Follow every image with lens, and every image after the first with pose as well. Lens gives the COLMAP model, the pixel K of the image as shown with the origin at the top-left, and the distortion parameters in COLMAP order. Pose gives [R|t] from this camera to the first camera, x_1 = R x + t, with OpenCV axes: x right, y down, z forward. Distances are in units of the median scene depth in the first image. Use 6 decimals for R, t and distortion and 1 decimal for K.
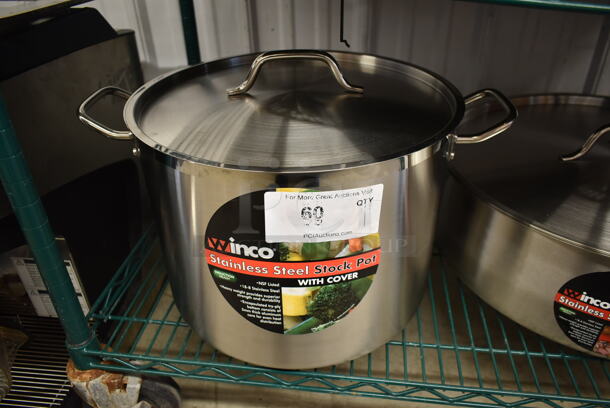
lens RADIAL K [[454.8, 0, 305.0], [0, 454.8, 204.0], [0, 0, 1]] dist [-0.006920, 0.000416]
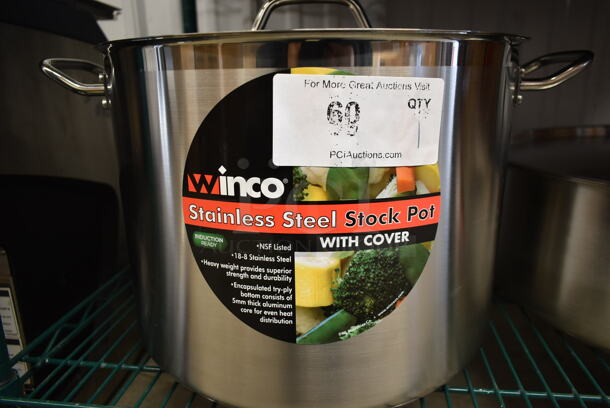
lens RADIAL K [[454.8, 0, 305.0], [0, 454.8, 204.0], [0, 0, 1]] dist [-0.006920, 0.000416]
pose [[0.999989, 0.001521, -0.004405, -0.033716], [-0.002739, 0.956584, -0.291444, 0.308841], [0.003770, 0.291452, 0.956578, 0.353714]]
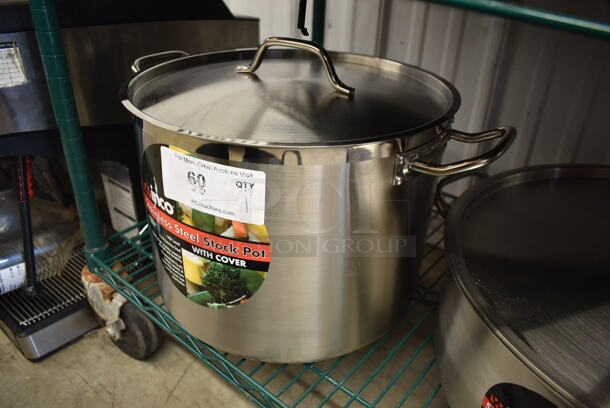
lens RADIAL K [[454.8, 0, 305.0], [0, 454.8, 204.0], [0, 0, 1]] dist [-0.006920, 0.000416]
pose [[0.843473, 0.306230, -0.441335, 0.616556], [-0.330248, 0.943600, 0.023572, -0.029365], [0.423663, 0.125868, 0.897033, 0.174705]]
